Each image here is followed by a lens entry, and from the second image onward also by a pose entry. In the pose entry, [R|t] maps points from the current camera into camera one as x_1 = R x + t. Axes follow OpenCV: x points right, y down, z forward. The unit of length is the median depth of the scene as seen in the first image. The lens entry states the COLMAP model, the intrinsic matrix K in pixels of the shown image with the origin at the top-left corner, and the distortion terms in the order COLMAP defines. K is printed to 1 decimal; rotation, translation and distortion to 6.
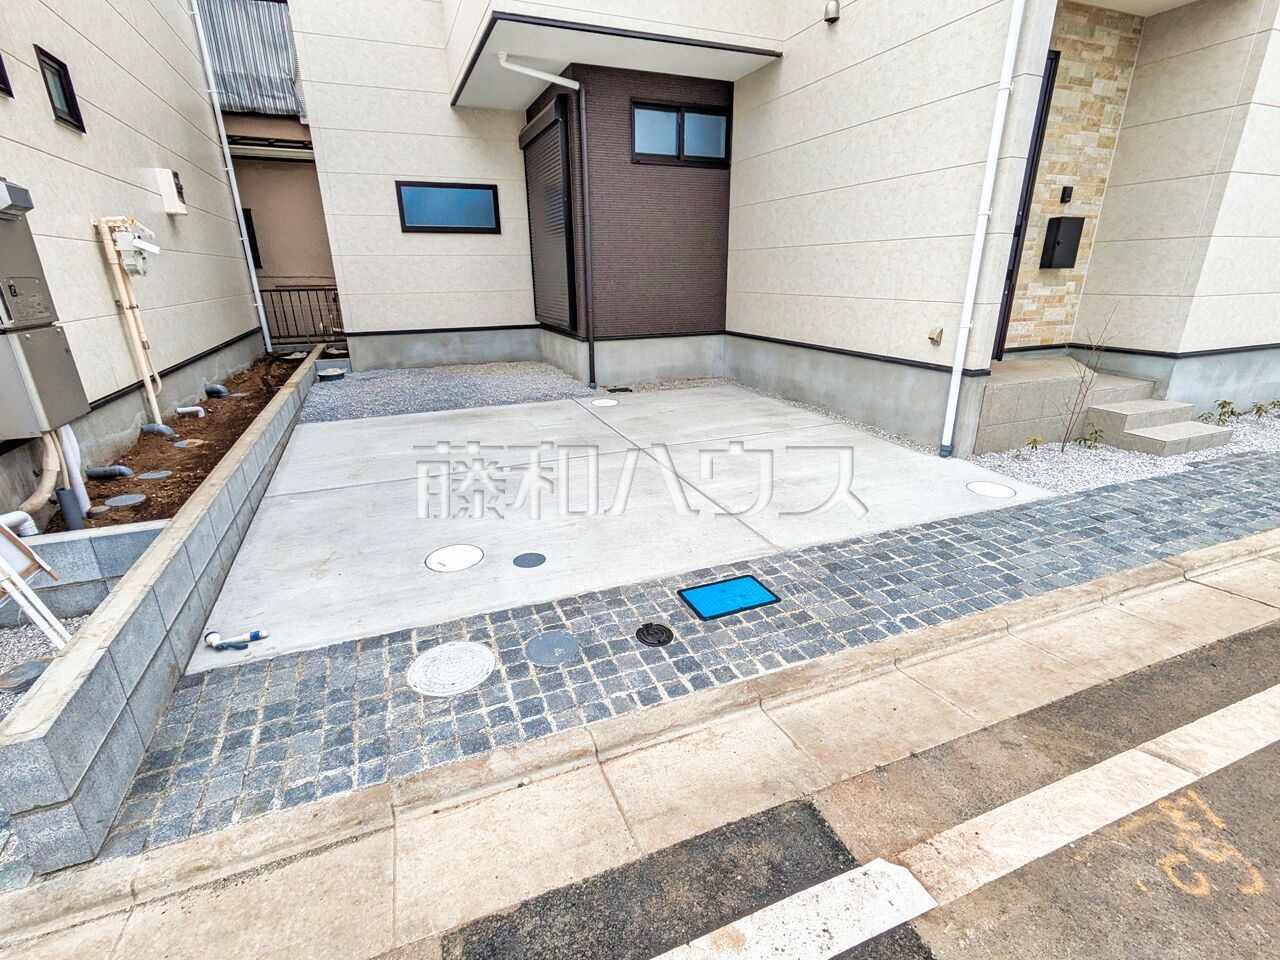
lens RADIAL K [[600.0, 0, 643.4], [0, 600.0, 486.8], [0, 0, 1]] dist [-0.004680, 0.003405]
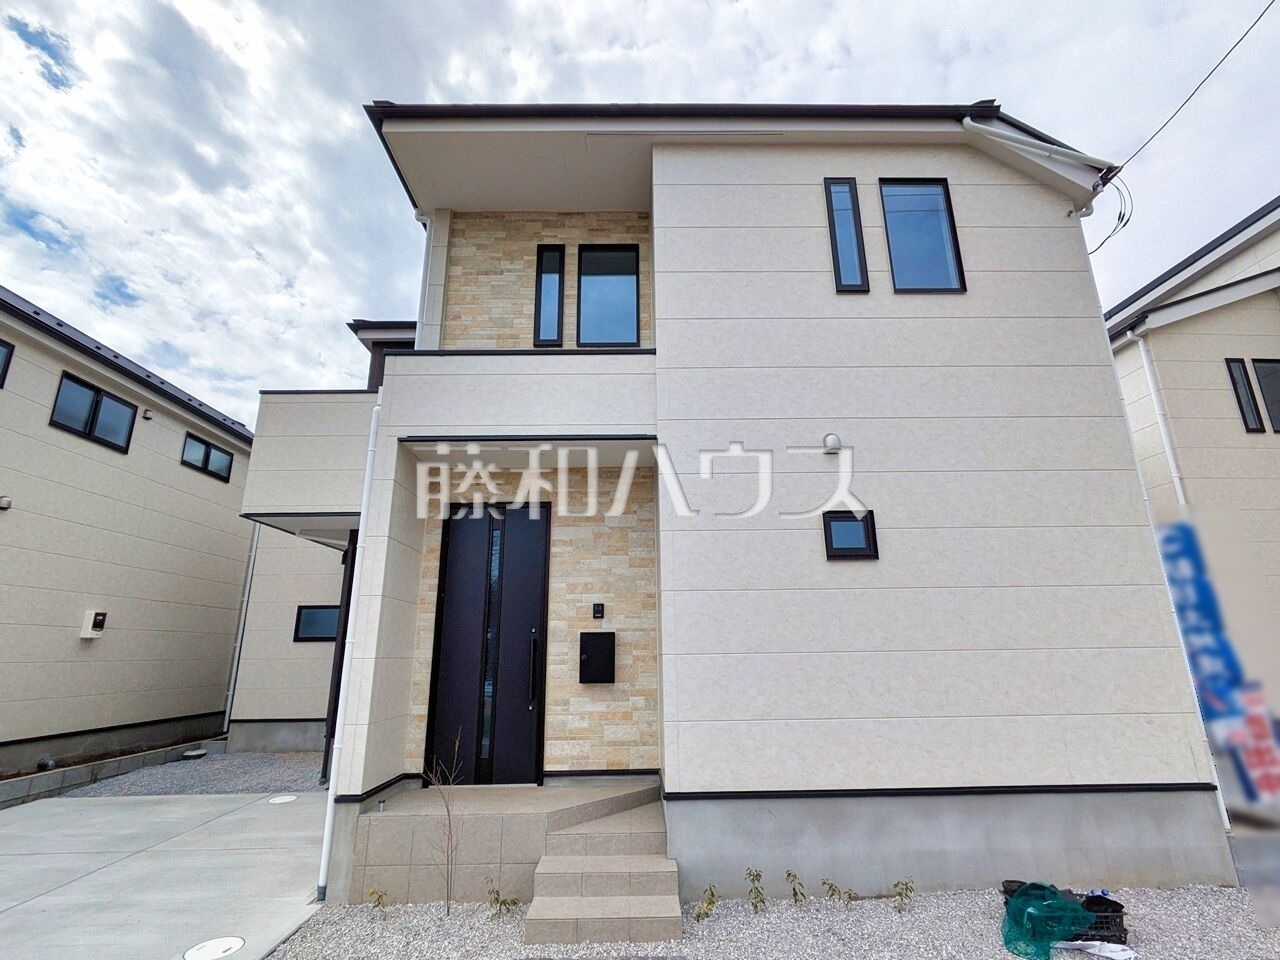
lens RADIAL K [[600.0, 0, 646.5], [0, 600.0, 487.0], [0, 0, 1]] dist [-0.004680, 0.003405]
pose [[0.927255, -0.102361, -0.360166, 1.135389], [-0.122969, 0.825302, -0.551140, -0.107696], [0.353661, 0.555336, 0.752679, 0.142580]]
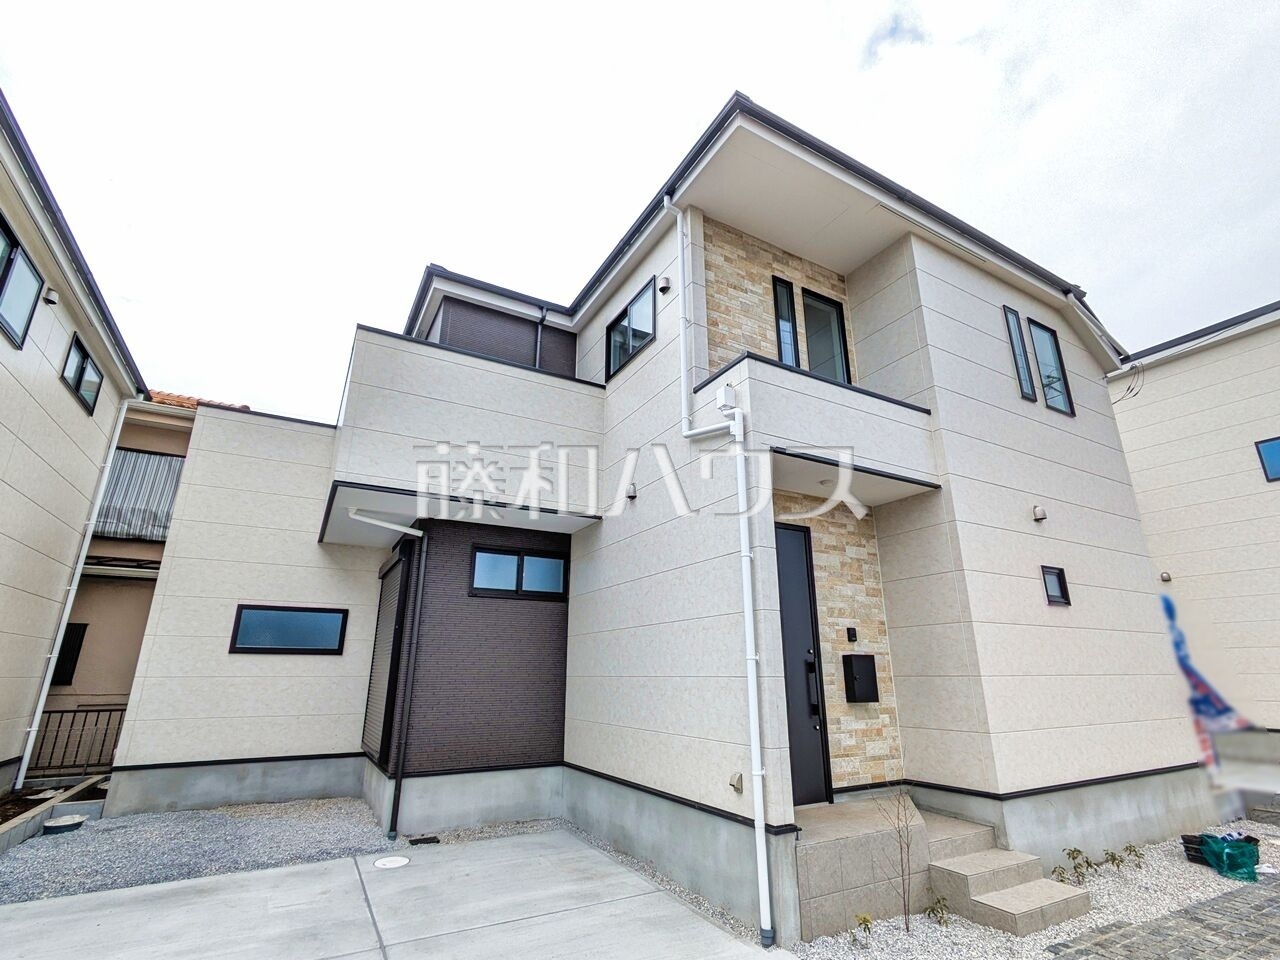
lens RADIAL K [[600.0, 0, 642.5], [0, 600.0, 487.9], [0, 0, 1]] dist [-0.004680, 0.003405]
pose [[0.993096, 0.042686, 0.109264, 0.190526], [0.031976, 0.797664, -0.602253, -0.053177], [-0.112864, 0.601589, 0.790792, 0.016055]]
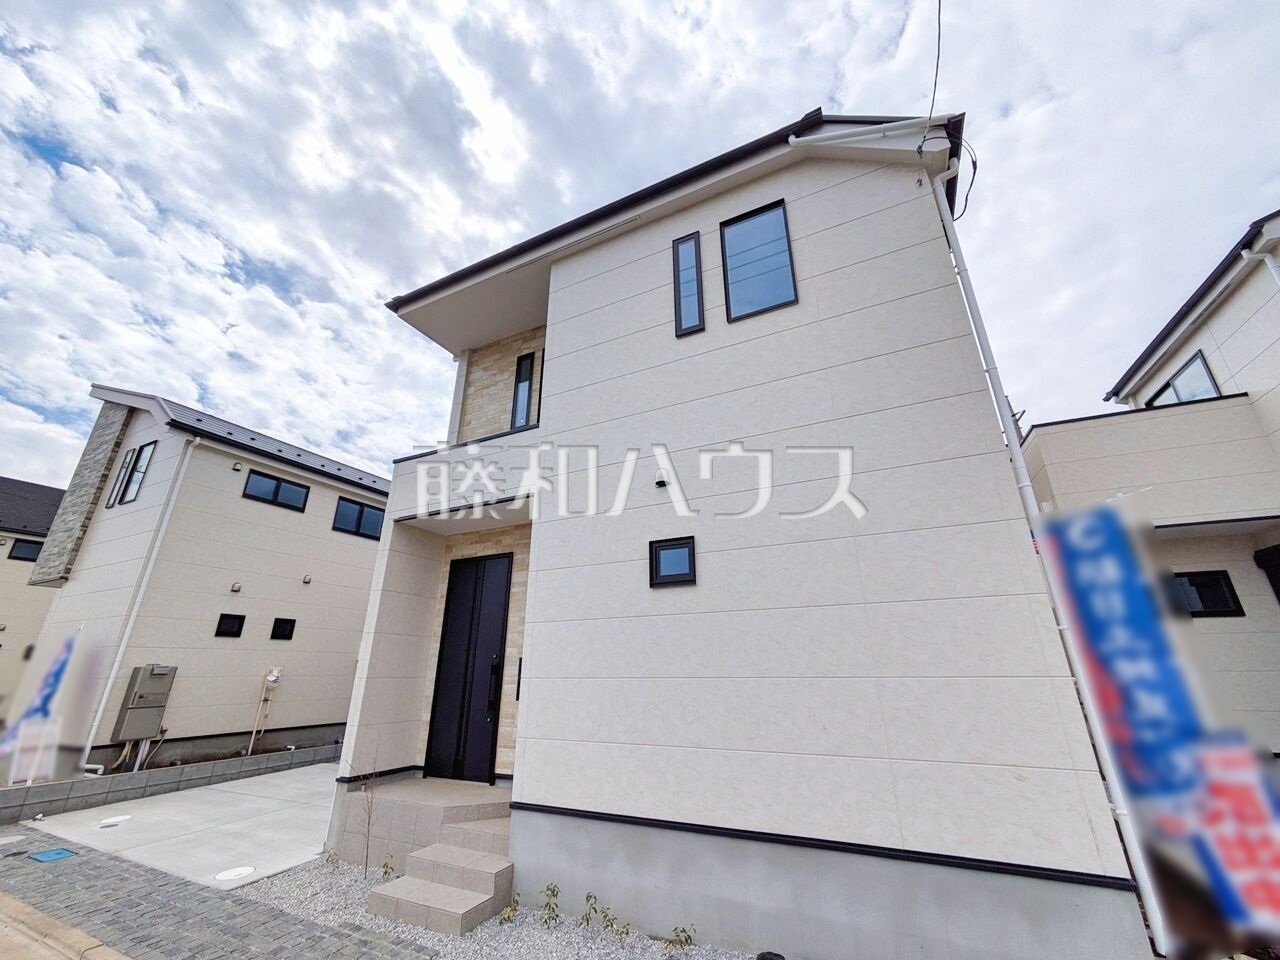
lens RADIAL K [[505.6, 0, 646.2], [0, 505.6, 477.6], [0, 0, 1]] dist [-0.002527, 0.002439]
pose [[0.658305, -0.263788, -0.705018, 1.628798], [-0.254715, 0.803278, -0.538391, -0.243297], [0.708346, 0.534004, 0.461611, 0.483056]]
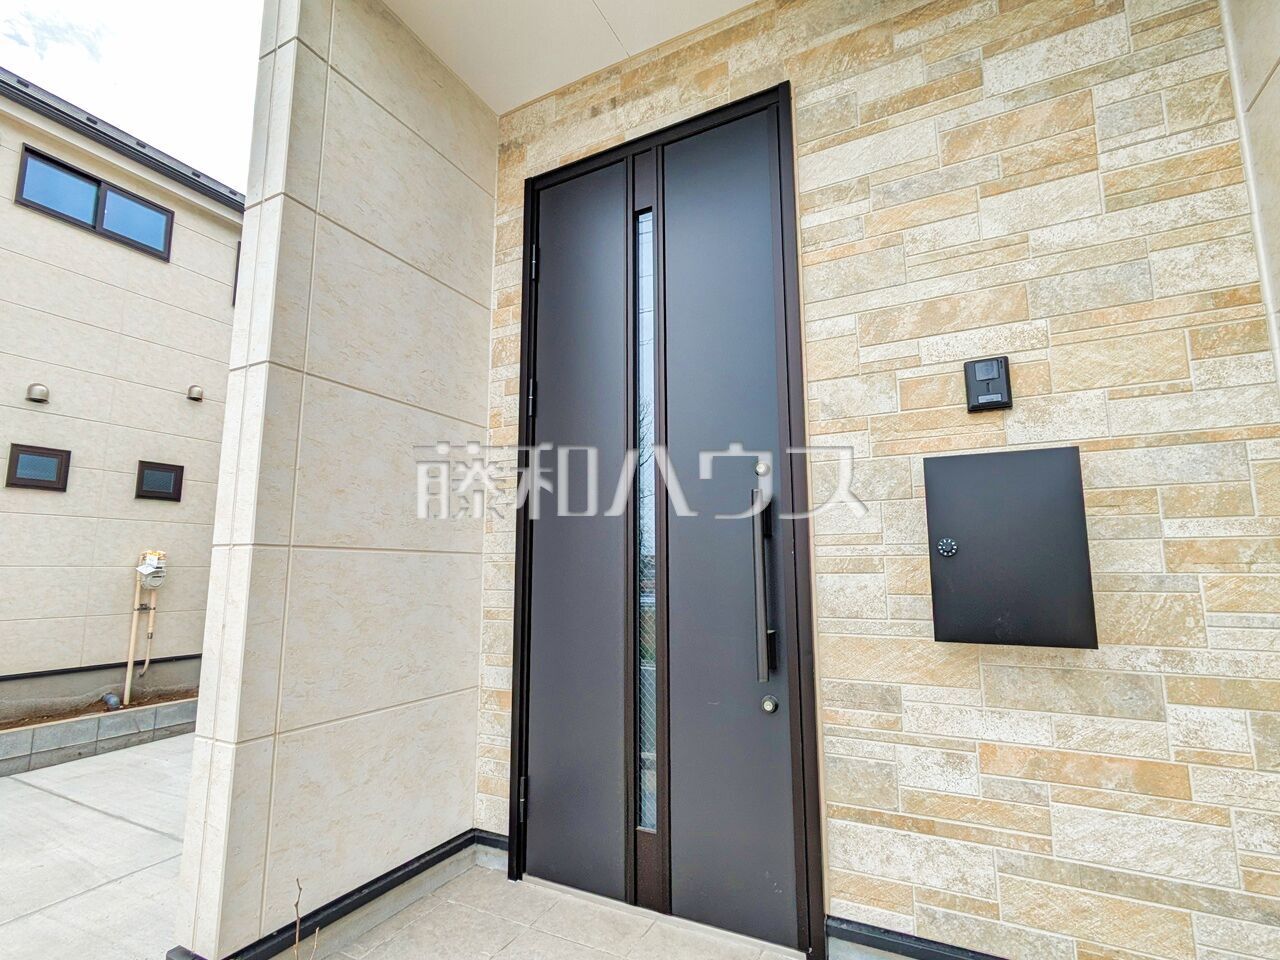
lens RADIAL K [[600.0, 0, 645.2], [0, 600.0, 487.8], [0, 0, 1]] dist [-0.004680, 0.003405]
pose [[0.642052, -0.098745, -0.760276, 0.788189], [-0.261776, 0.903835, -0.338460, -0.299124], [0.720585, 0.416330, 0.554460, 0.727408]]
